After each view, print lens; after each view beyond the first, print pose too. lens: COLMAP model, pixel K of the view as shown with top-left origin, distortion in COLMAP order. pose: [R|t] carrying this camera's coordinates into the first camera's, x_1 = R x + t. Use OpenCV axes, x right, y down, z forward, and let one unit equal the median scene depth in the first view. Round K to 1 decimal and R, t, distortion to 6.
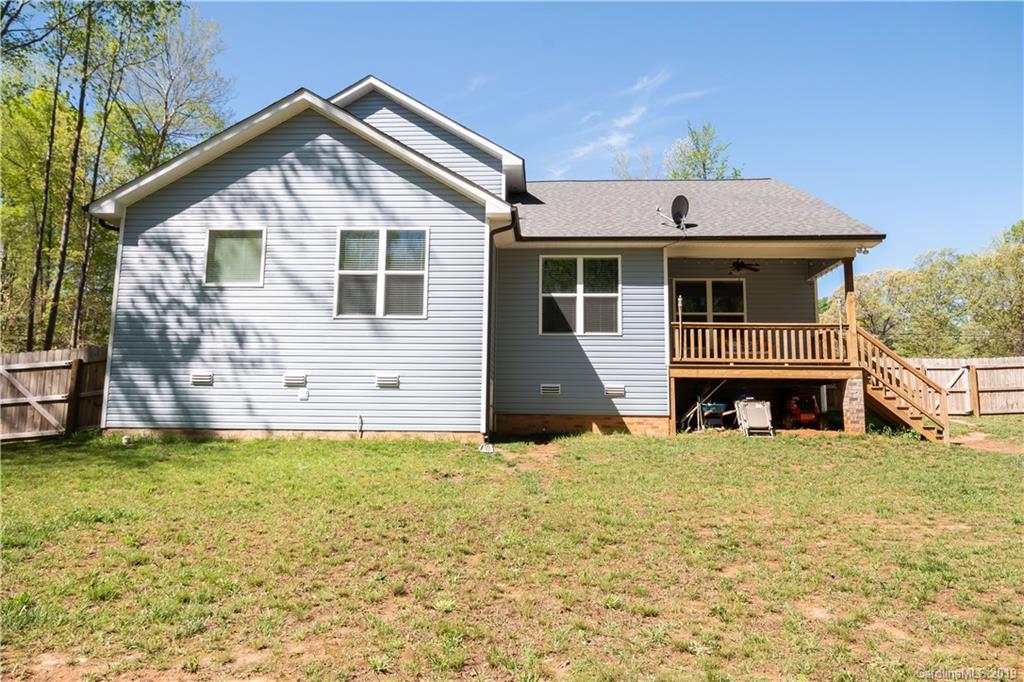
lens RADIAL K [[676.0, 0, 512.0], [0, 676.0, 341.0], [0, 0, 1]] dist [0.004109, 0.001390]
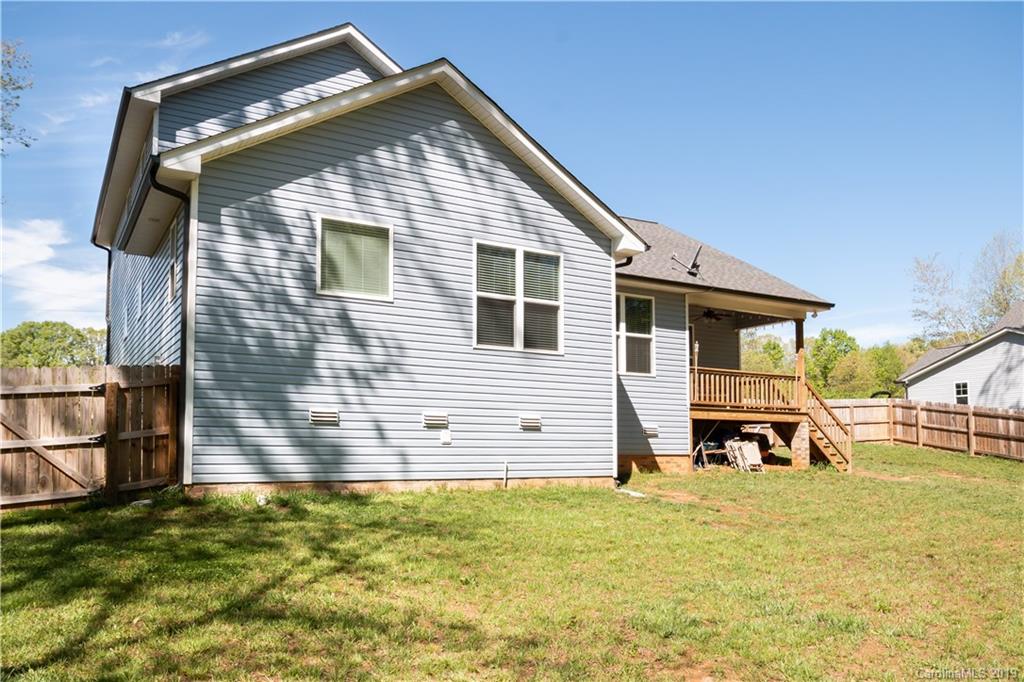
lens RADIAL K [[777.9, 0, 511.4], [0, 777.9, 410.2], [0, 0, 1]] dist [-0.003610, -0.000521]
pose [[0.838899, 0.020255, 0.543910, -0.721352], [-0.064236, 0.996008, 0.061984, -0.018617], [-0.540484, -0.086937, 0.836851, 0.142936]]
